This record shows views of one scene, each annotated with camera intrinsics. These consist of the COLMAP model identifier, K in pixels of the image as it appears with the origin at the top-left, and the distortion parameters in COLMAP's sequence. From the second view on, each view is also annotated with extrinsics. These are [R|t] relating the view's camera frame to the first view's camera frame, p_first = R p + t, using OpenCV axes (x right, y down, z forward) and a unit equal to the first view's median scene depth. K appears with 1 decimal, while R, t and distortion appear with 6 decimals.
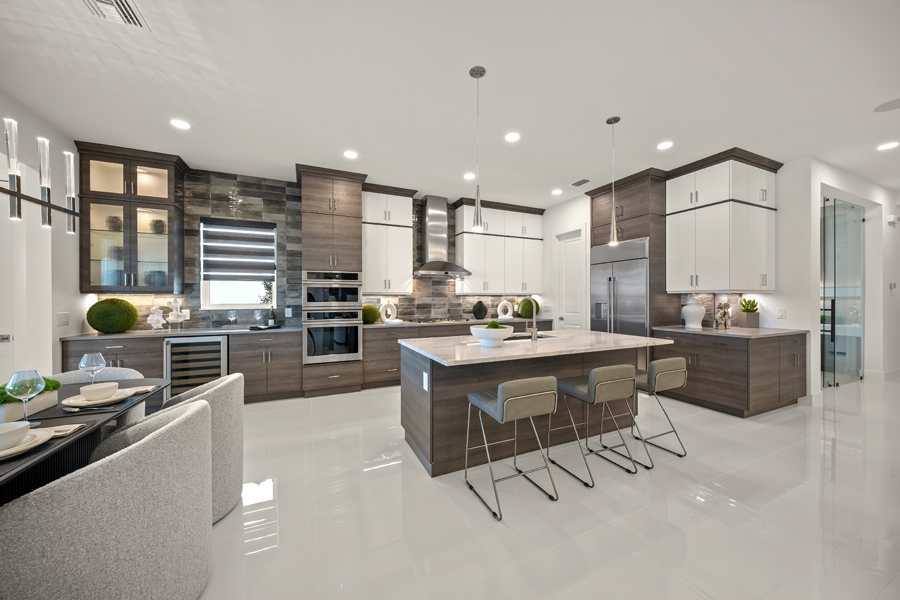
lens RADIAL K [[323.3, 0, 452.5], [0, 323.3, 297.6], [0, 0, 1]] dist [-0.000911, 0.000202]
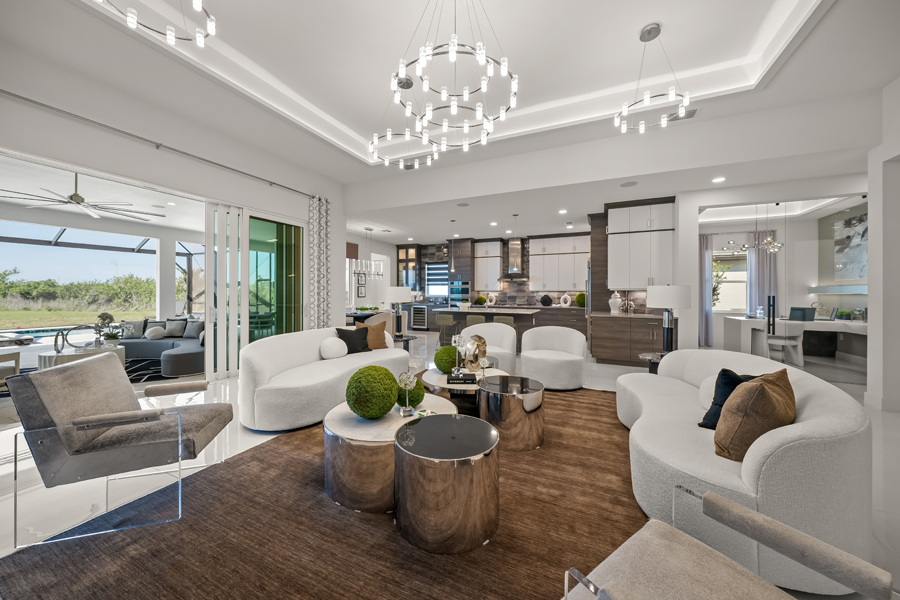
lens RADIAL K [[323.3, 0, 450.4], [0, 323.3, 292.9], [0, 0, 1]] dist [-0.000911, 0.000202]
pose [[0.646573, 0.006737, -0.762823, 1.371076], [-0.002841, 0.999975, 0.006423, -0.010900], [0.762847, -0.001985, 0.646576, -0.572372]]
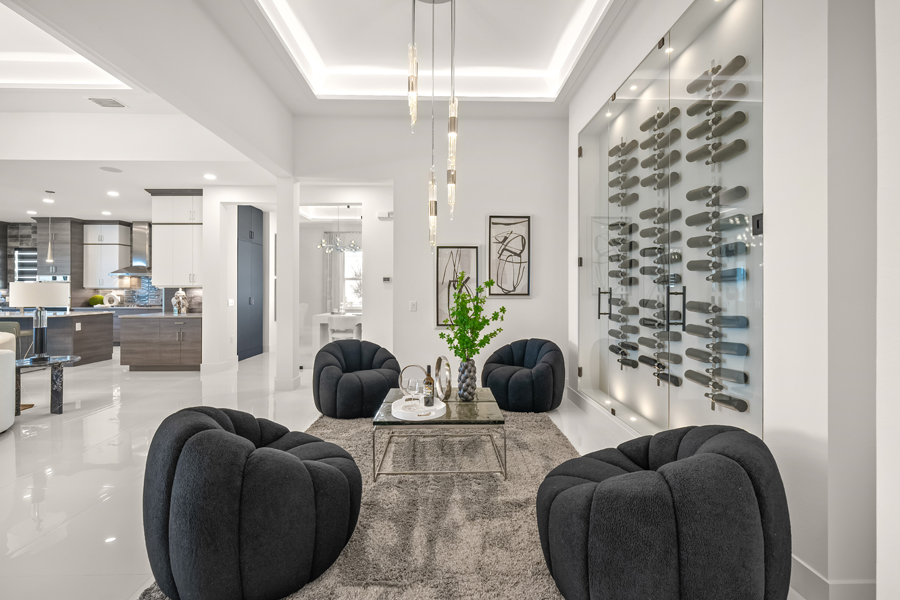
lens RADIAL K [[389.2, 0, 450.0], [0, 389.2, 293.2], [0, 0, 1]] dist [0.003092, 0.000107]
pose [[0.914615, 0.005425, -0.404290, 2.376336], [-0.000177, 0.999915, 0.013018, -0.013679], [0.404327, -0.011835, 0.914538, -0.059323]]
